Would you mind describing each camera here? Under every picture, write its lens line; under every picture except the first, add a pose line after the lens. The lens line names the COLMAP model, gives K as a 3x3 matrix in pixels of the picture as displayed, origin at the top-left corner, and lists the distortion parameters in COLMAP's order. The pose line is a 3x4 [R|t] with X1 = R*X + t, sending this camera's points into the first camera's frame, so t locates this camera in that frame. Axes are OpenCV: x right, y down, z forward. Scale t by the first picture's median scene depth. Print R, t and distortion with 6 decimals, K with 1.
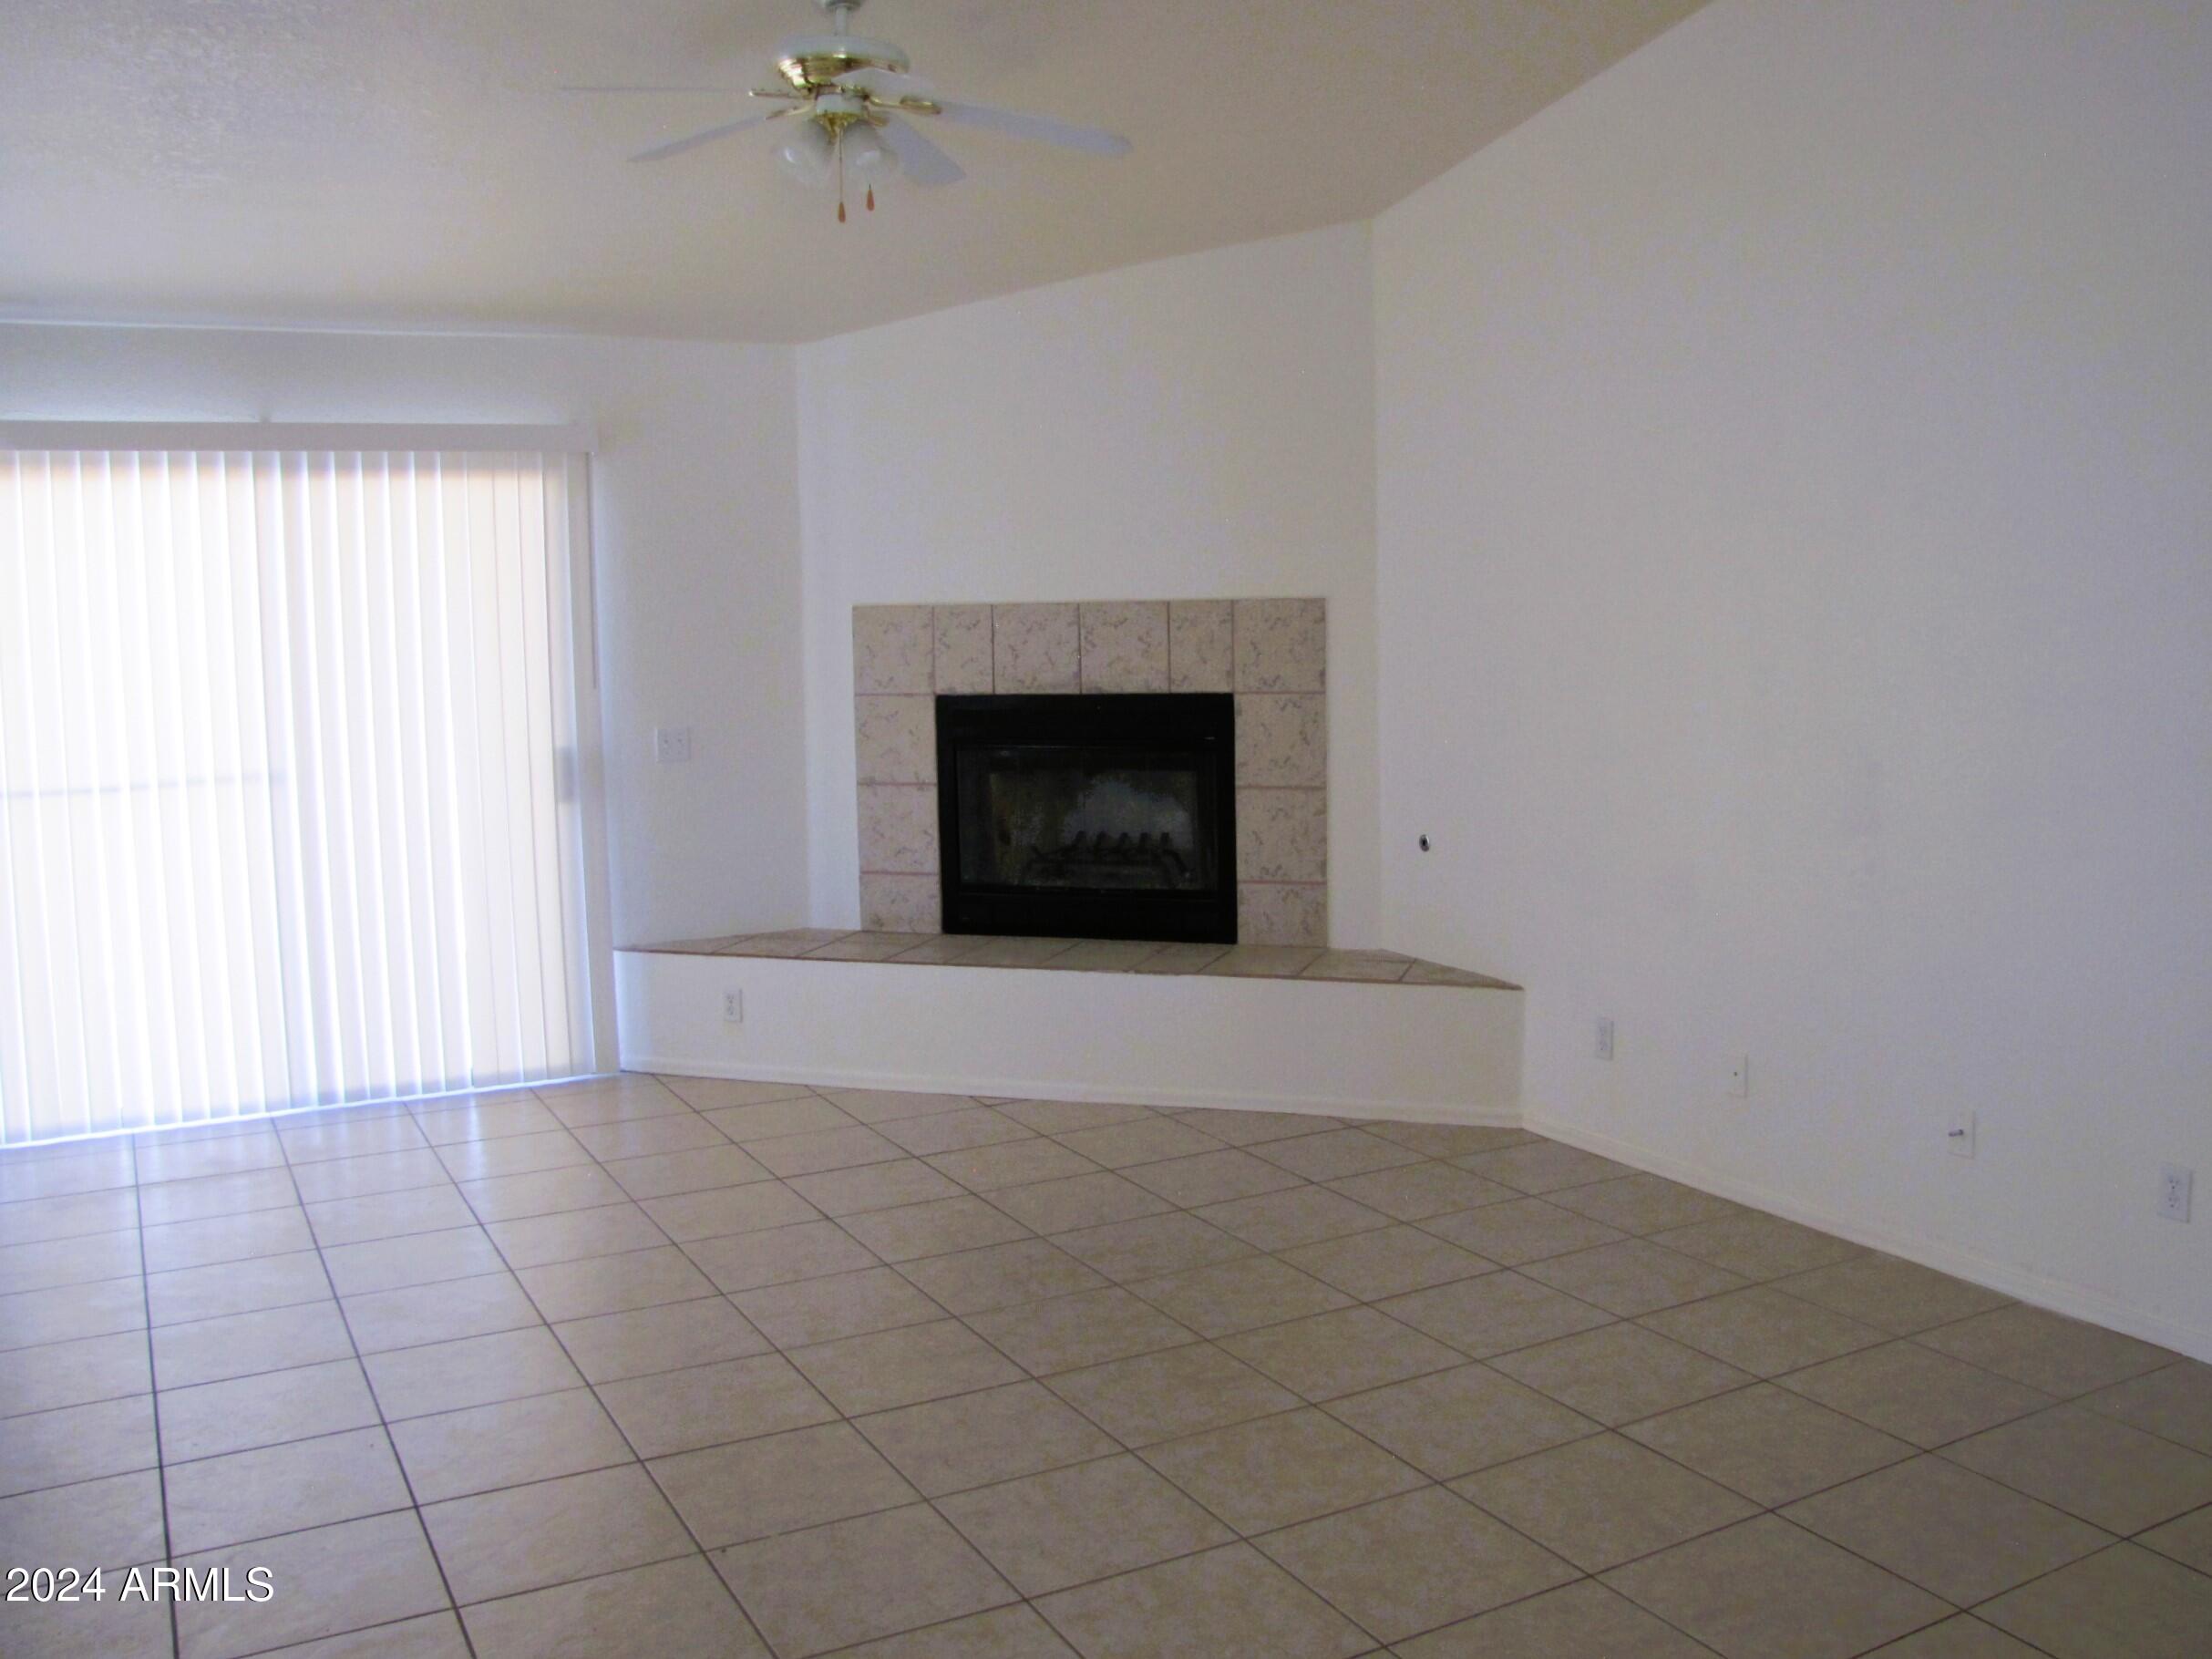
lens RADIAL K [[1864.4, 0, 1111.7], [0, 1864.4, 824.9], [0, 0, 1]] dist [-0.140601, 0.030707]
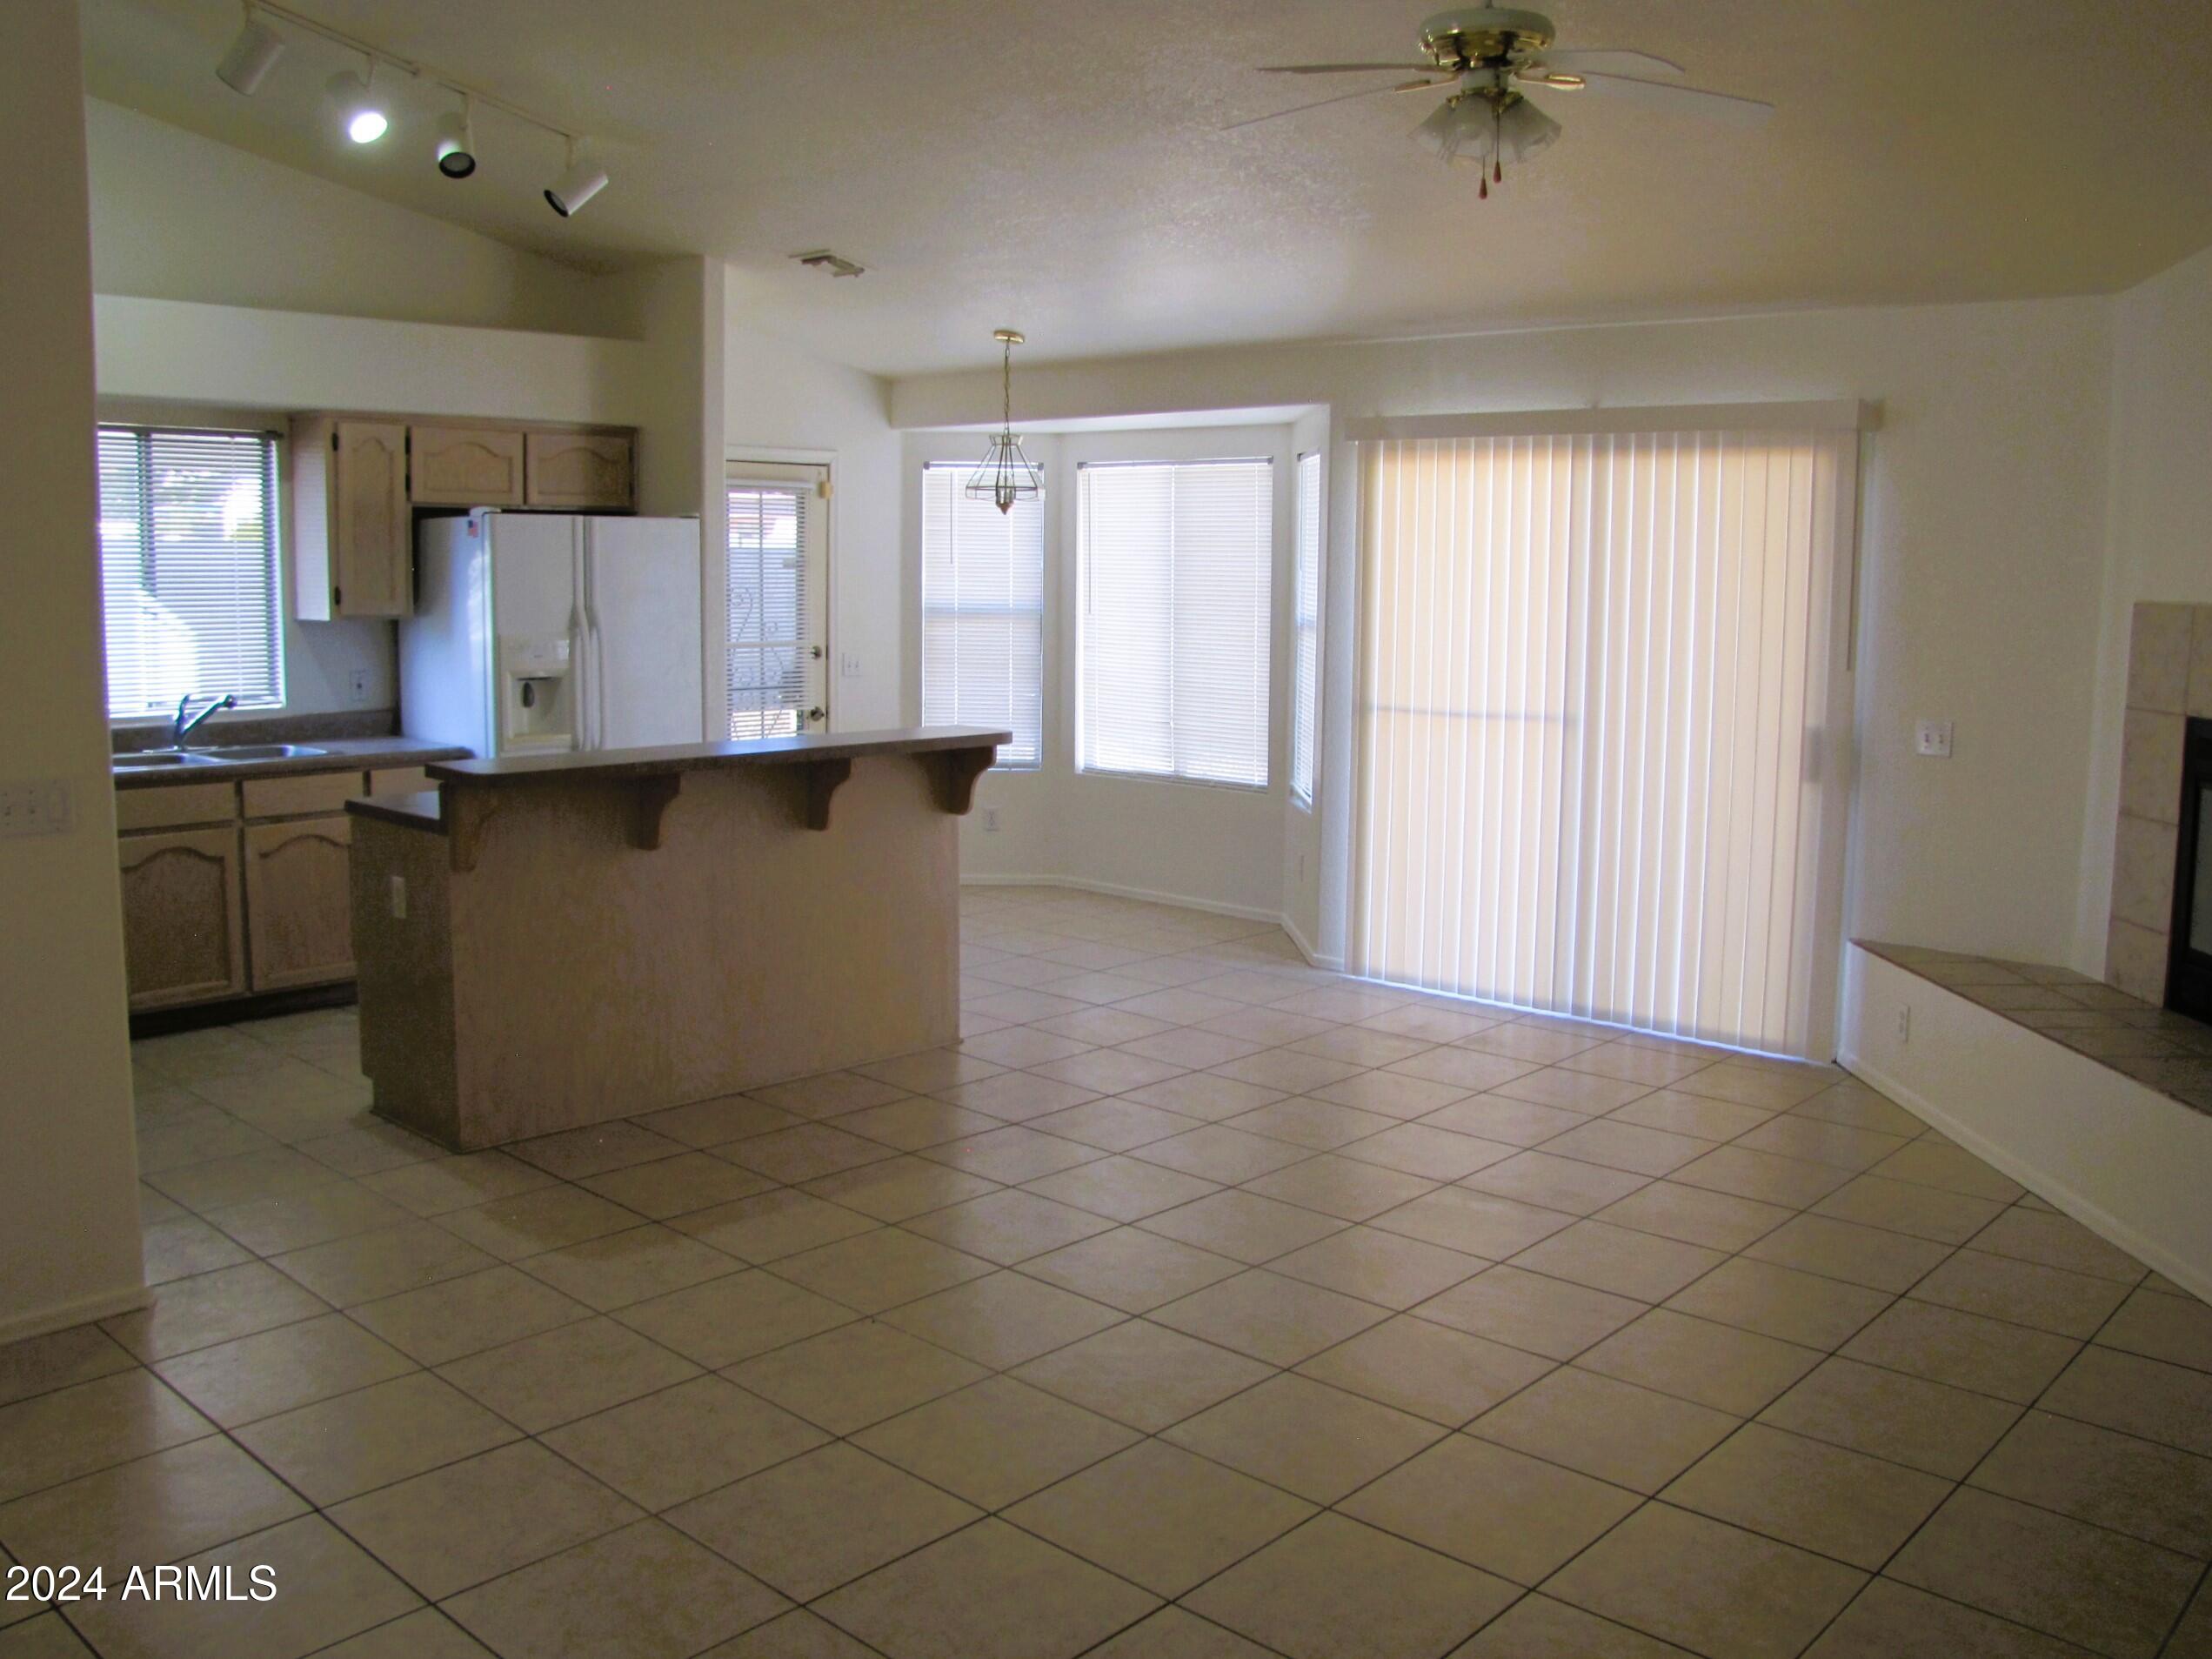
lens RADIAL K [[1864.4, 0, 1123.1], [0, 1864.4, 824.0], [0, 0, 1]] dist [-0.140601, 0.030707]
pose [[0.334163, 0.148944, -0.930672, 0.511476], [-0.131206, 0.985171, 0.110555, -0.051632], [0.933338, 0.085166, 0.348750, 0.321517]]
